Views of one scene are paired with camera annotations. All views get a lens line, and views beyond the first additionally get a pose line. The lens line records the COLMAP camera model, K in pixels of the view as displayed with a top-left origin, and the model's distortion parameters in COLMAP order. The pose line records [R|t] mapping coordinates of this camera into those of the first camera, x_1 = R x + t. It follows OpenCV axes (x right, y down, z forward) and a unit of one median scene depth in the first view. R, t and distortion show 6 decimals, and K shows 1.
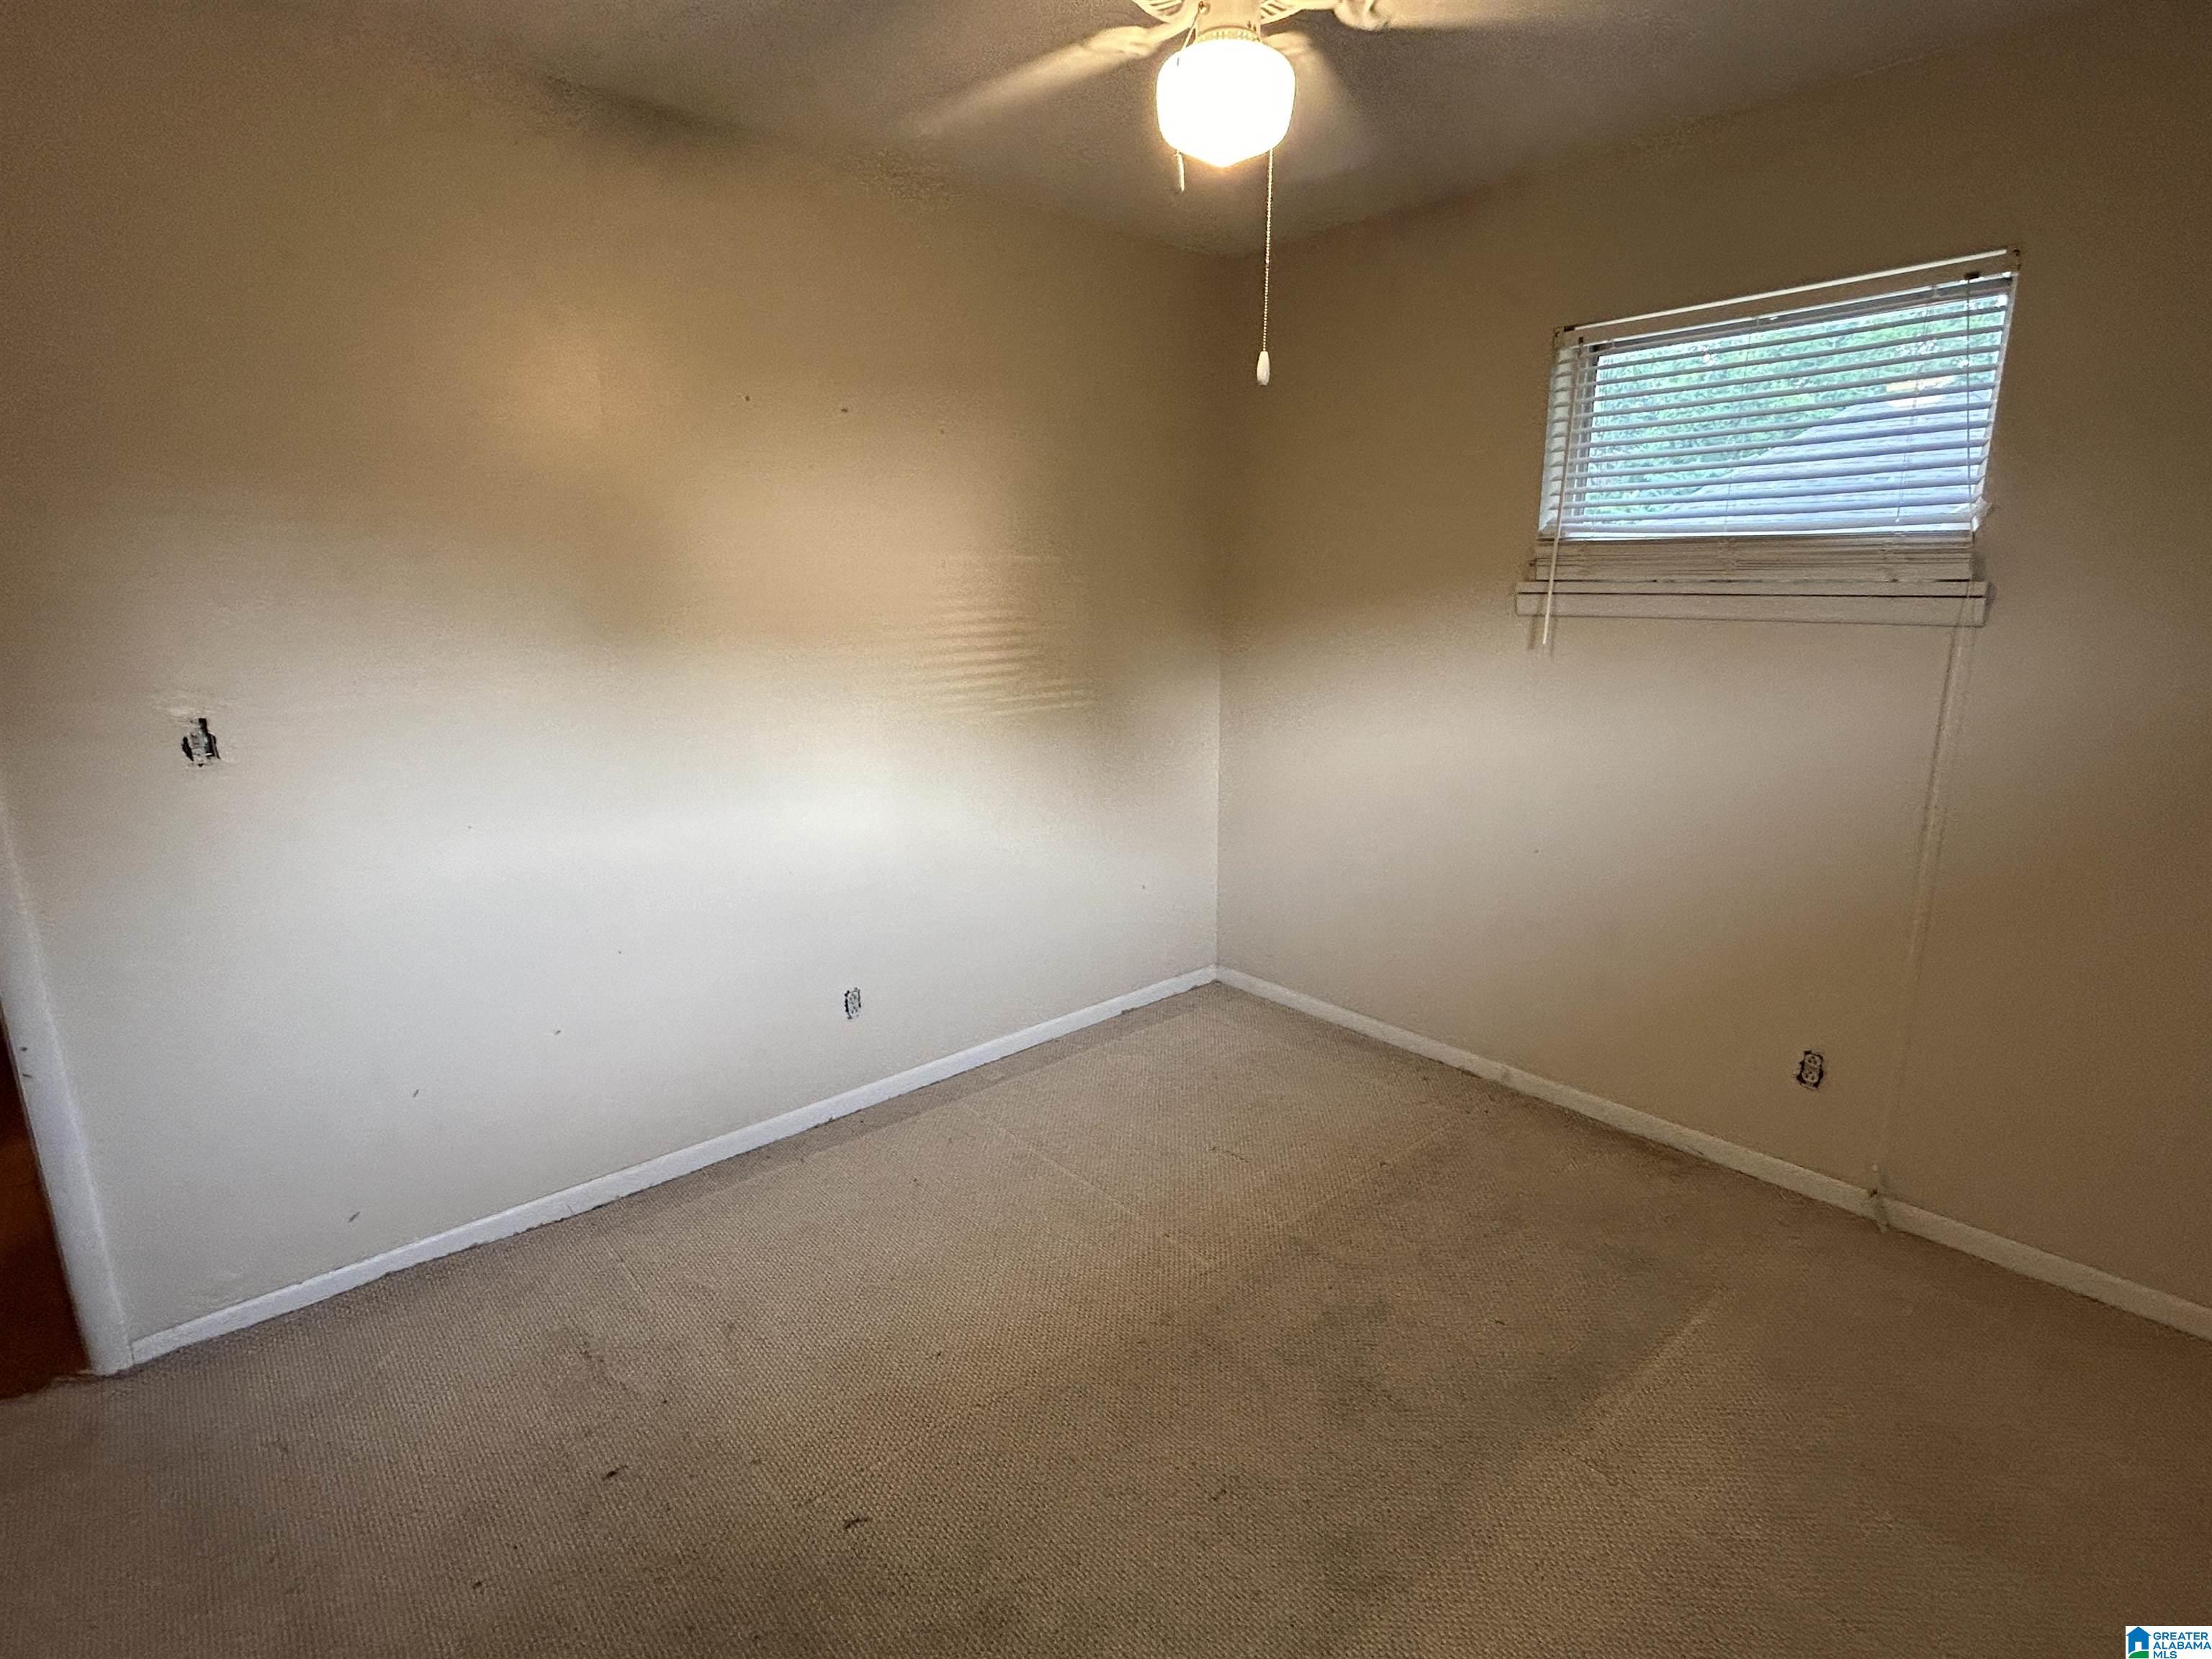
lens RADIAL K [[1088.1, 0, 1106.0], [0, 1088.1, 829.5], [0, 0, 1]] dist [0.001499, 0.000171]
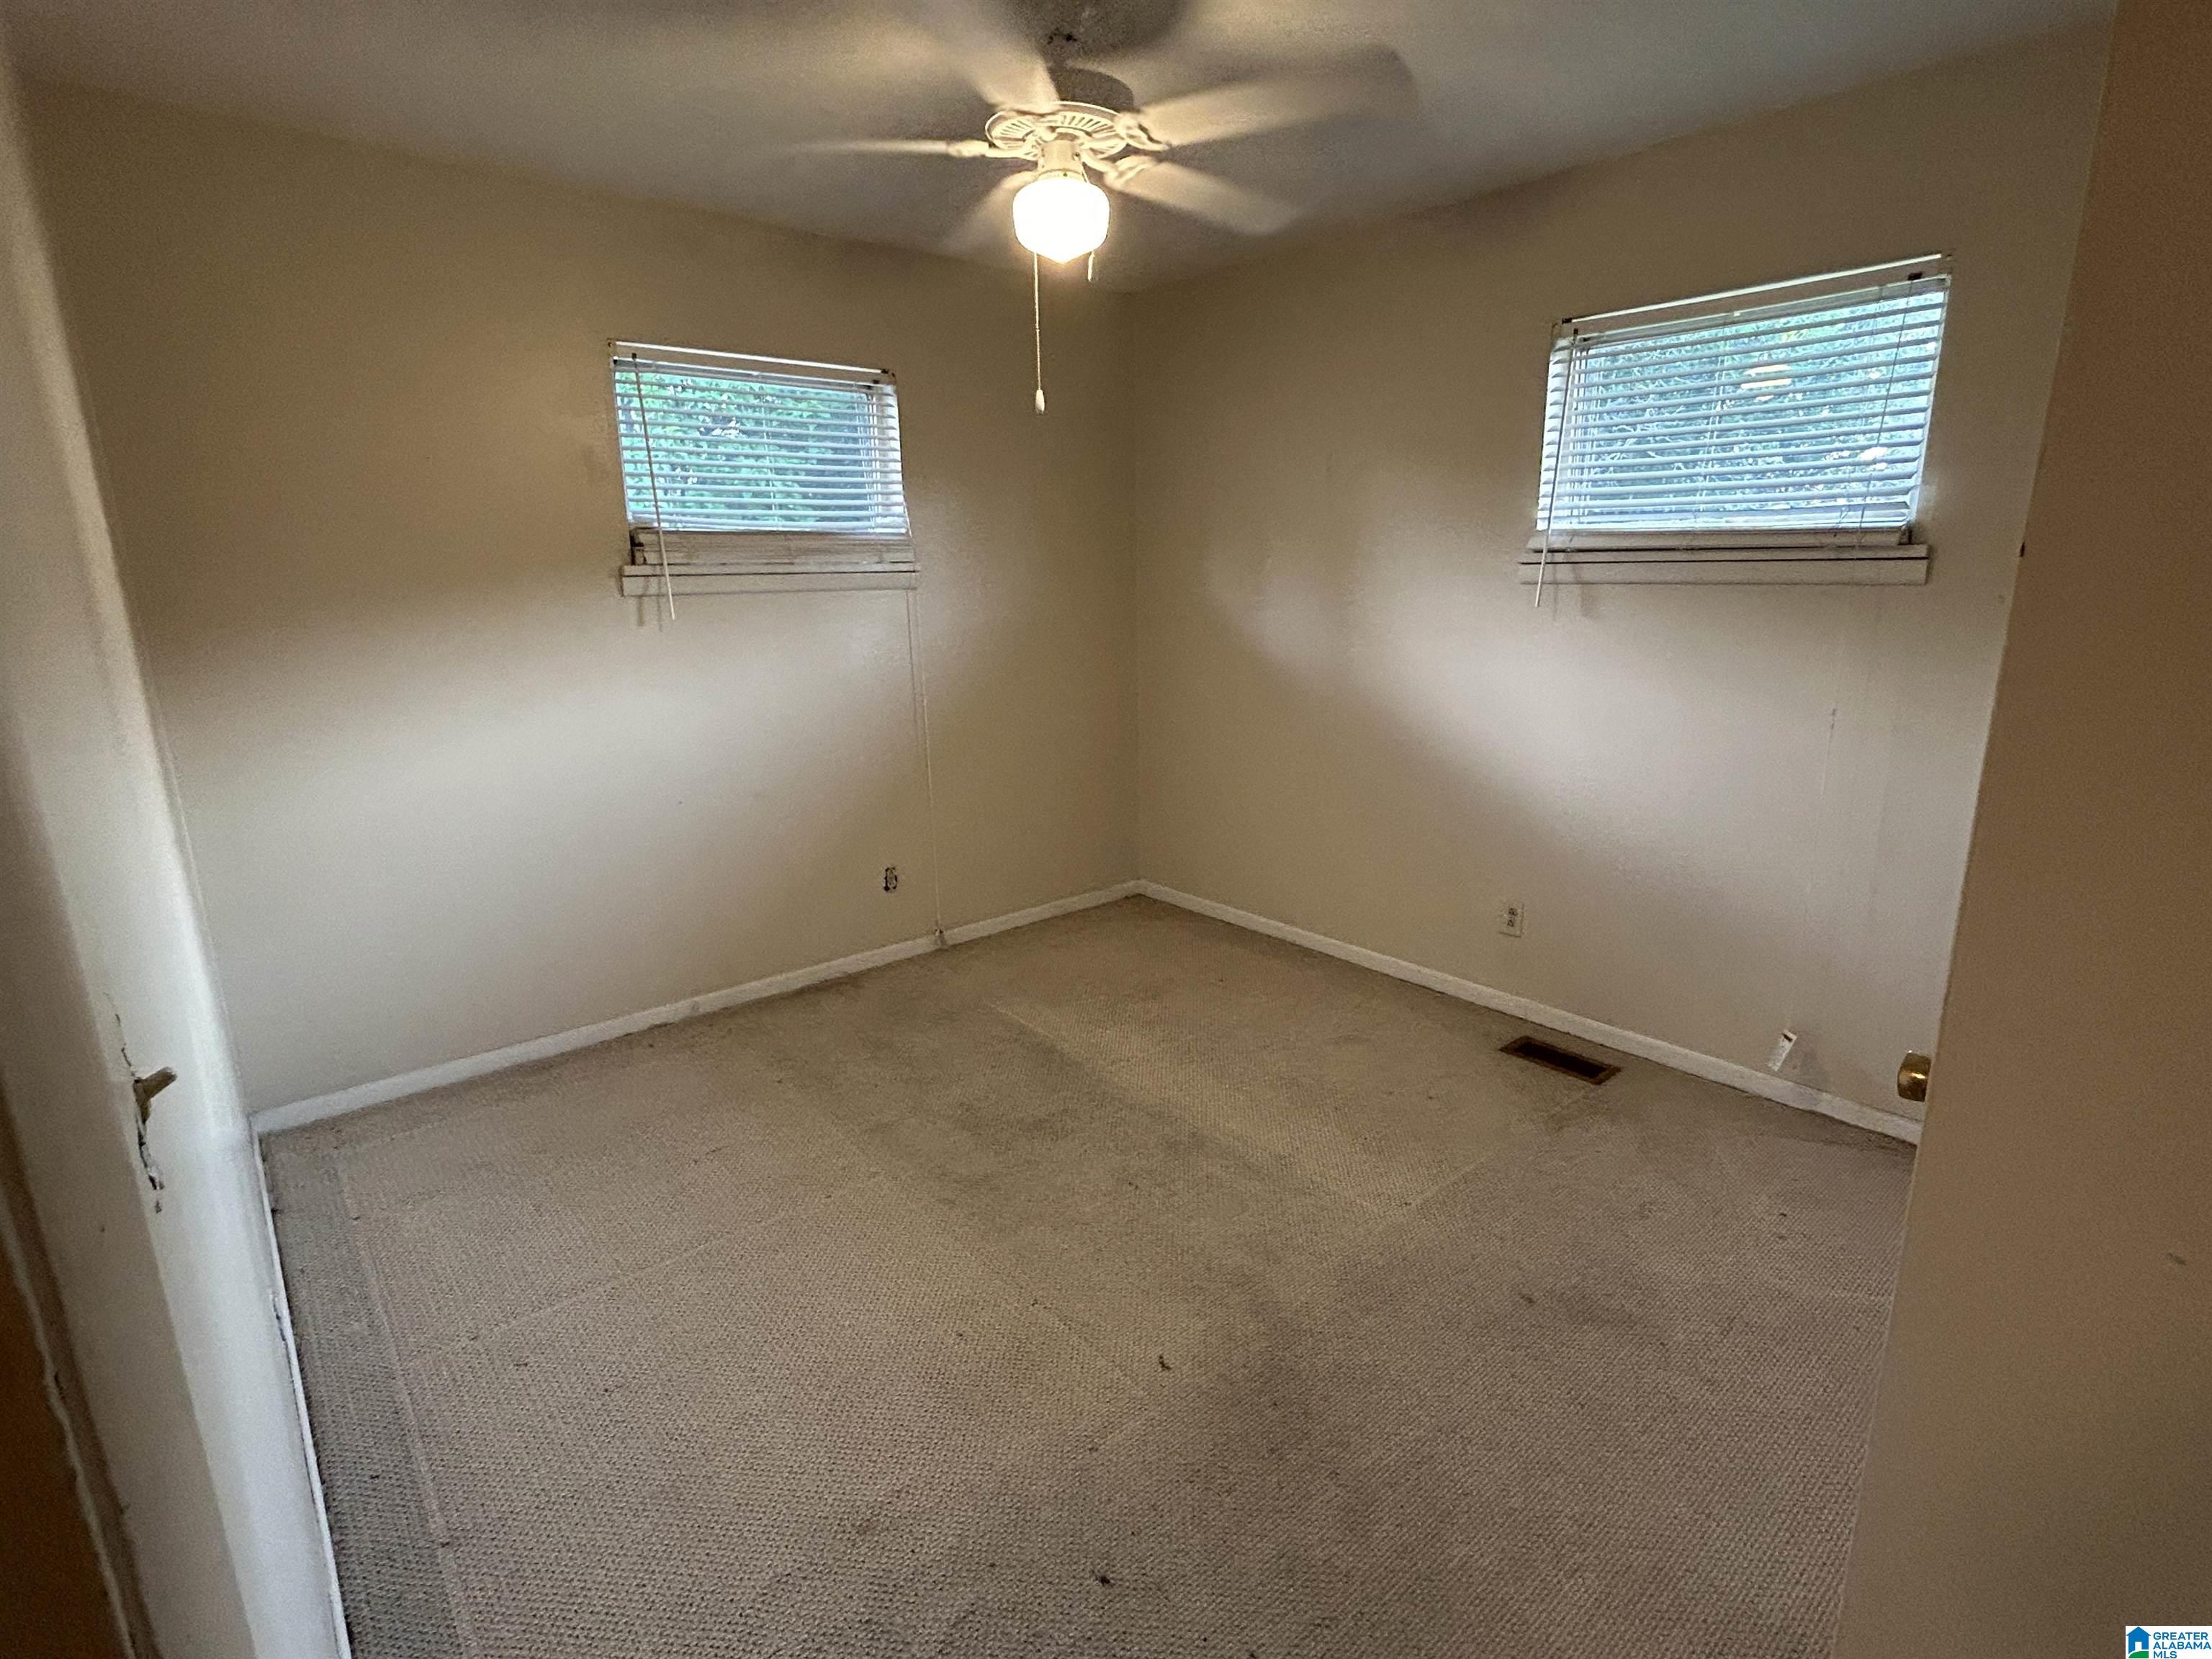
lens RADIAL K [[1088.1, 0, 1106.0], [0, 1088.1, 829.5], [0, 0, 1]] dist [0.001499, 0.000171]
pose [[0.012015, -0.230904, 0.972902, -0.804340], [0.240194, 0.945151, 0.221352, -0.110859], [-0.970650, 0.231026, 0.066818, 0.559149]]
